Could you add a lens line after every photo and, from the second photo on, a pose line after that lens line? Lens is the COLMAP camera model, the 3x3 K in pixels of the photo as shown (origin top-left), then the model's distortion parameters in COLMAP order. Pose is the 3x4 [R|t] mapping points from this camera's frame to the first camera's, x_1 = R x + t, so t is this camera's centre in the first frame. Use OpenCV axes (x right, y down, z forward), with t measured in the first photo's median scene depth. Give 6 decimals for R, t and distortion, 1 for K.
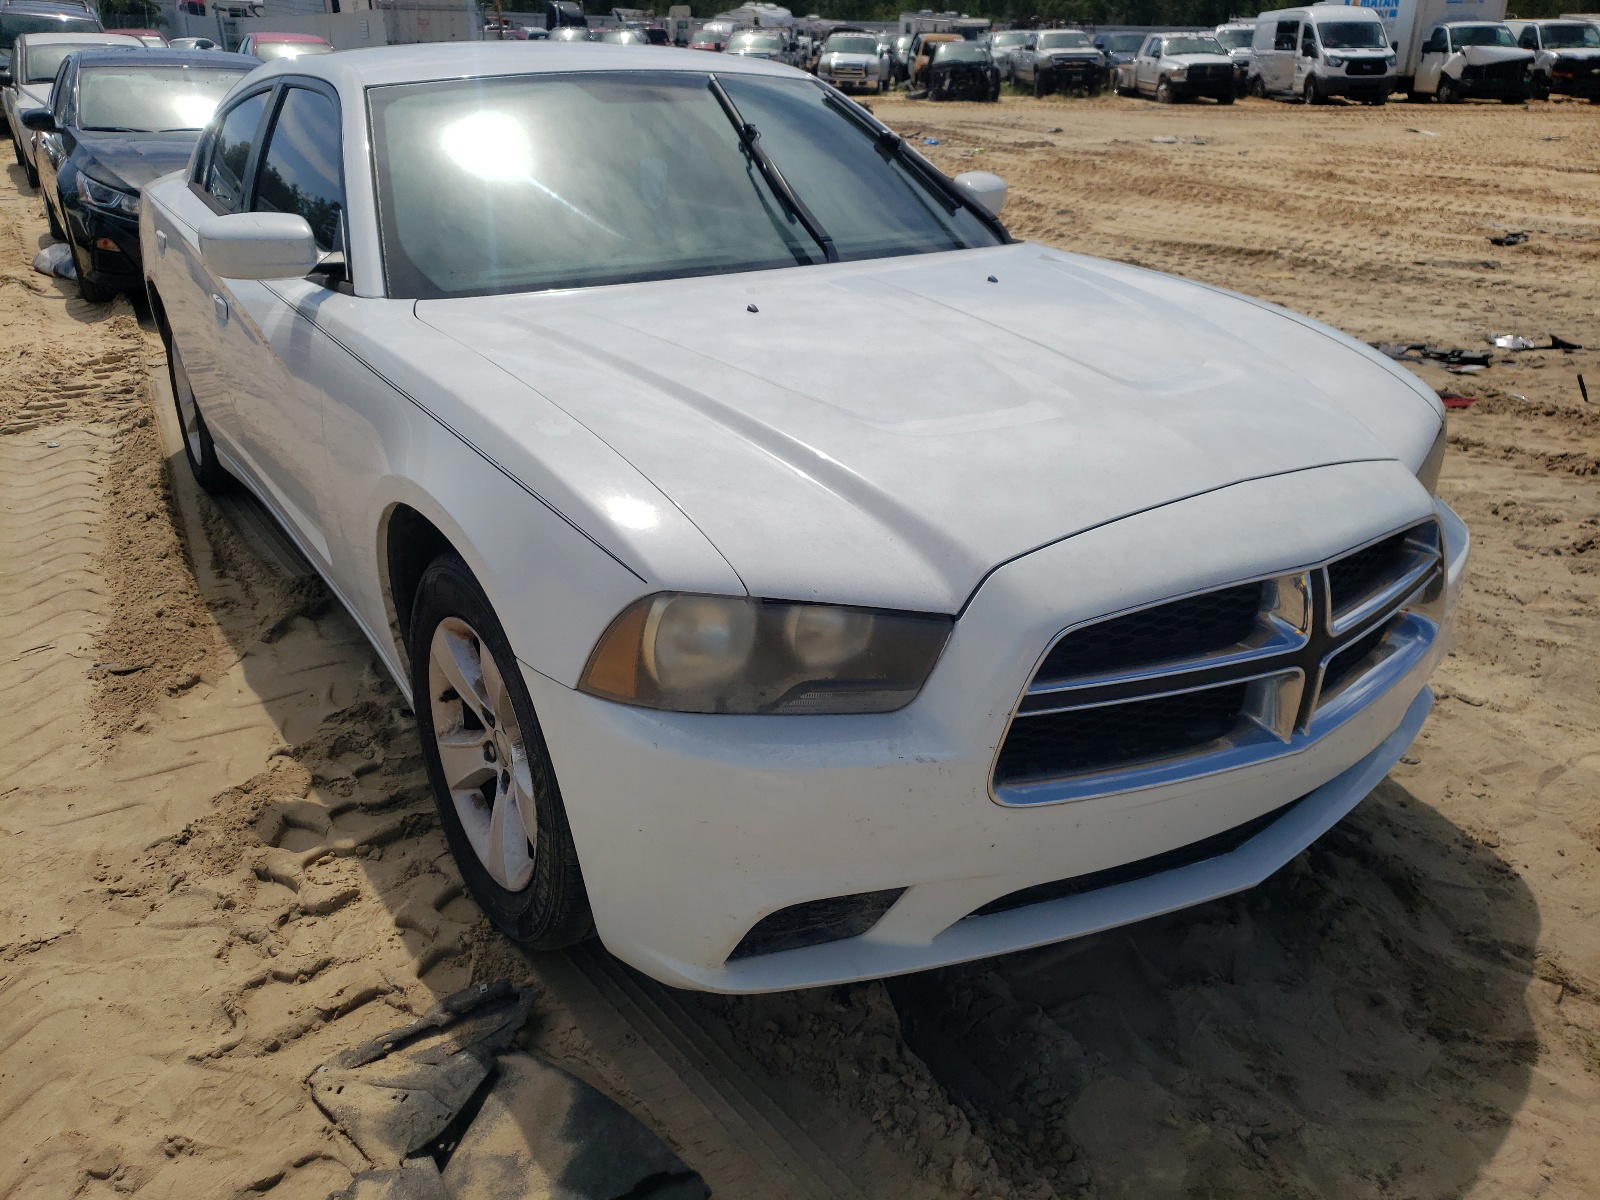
lens RADIAL K [[1209.7, 0, 805.0], [0, 1209.7, 593.6], [0, 0, 1]] dist [0.019452, 0.008236]
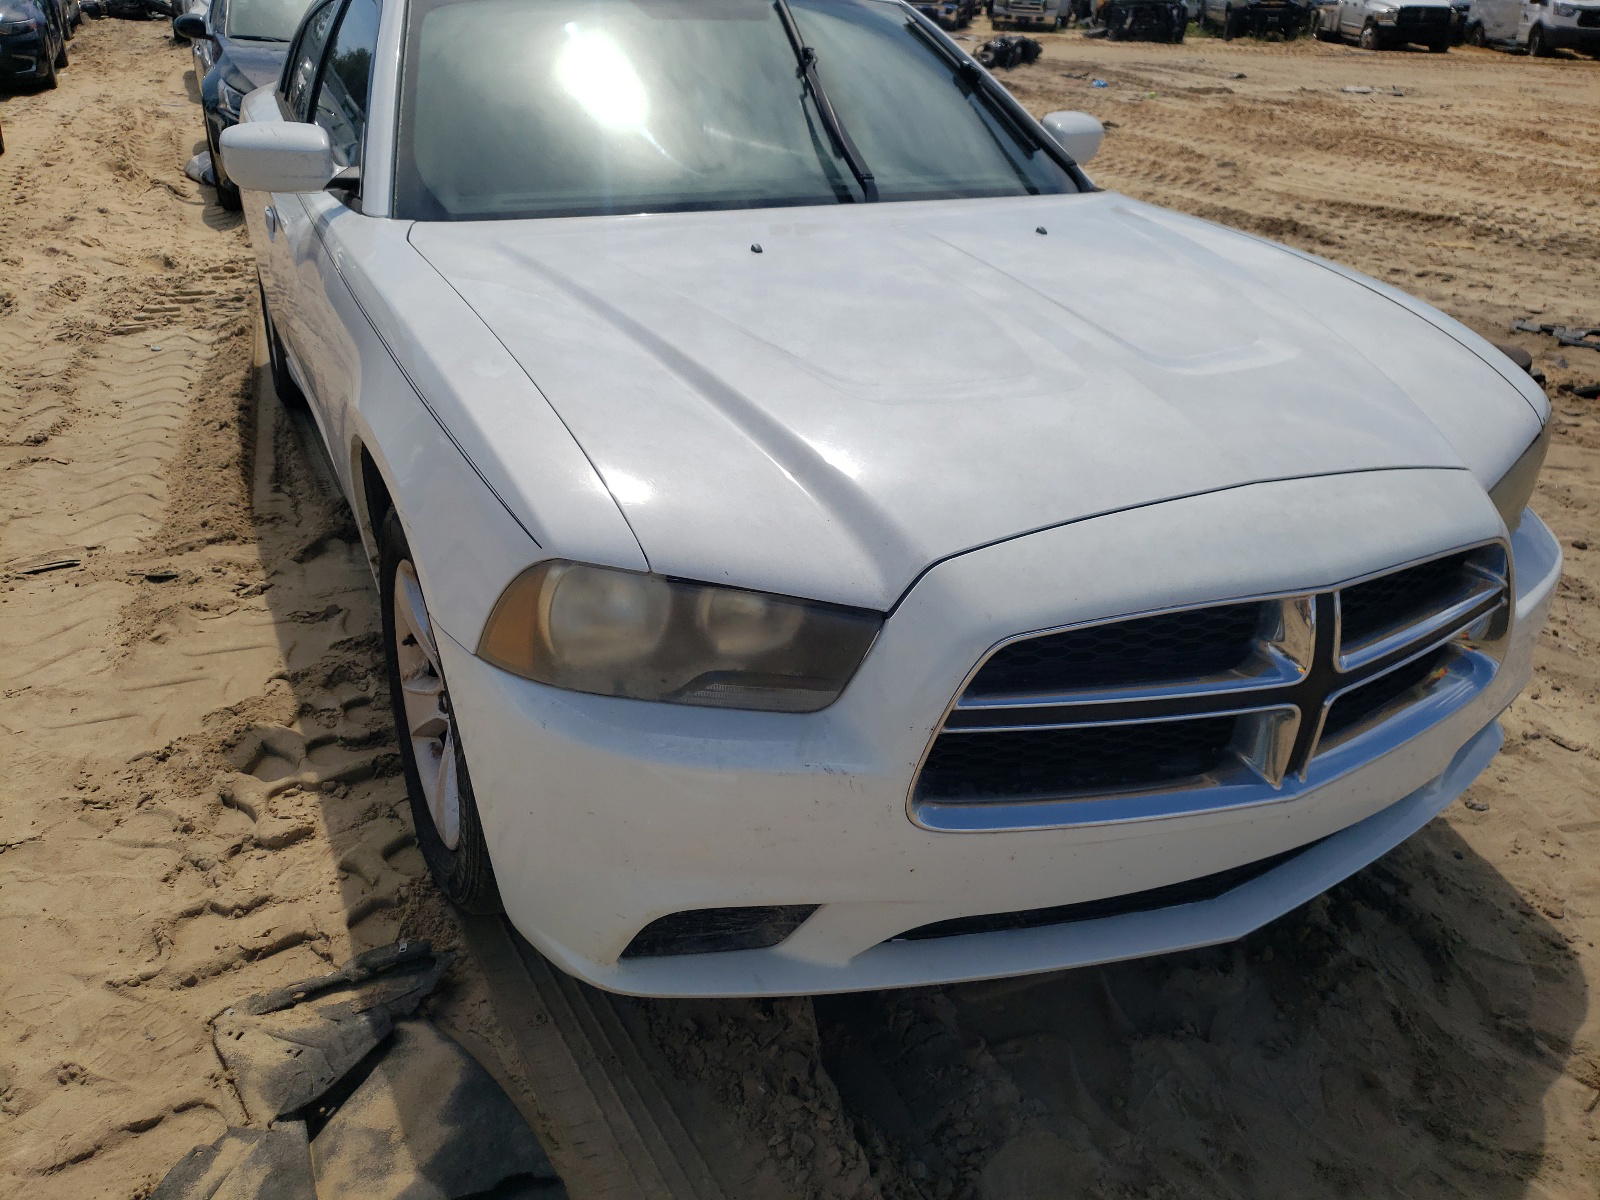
lens RADIAL K [[1209.7, 0, 793.7], [0, 1209.7, 604.2], [0, 0, 1]] dist [0.019452, 0.008236]
pose [[0.989617, 0.087728, -0.113849, 0.115746], [-0.081529, 0.994981, 0.058014, -0.024791], [0.118367, -0.048129, 0.991803, 0.084389]]
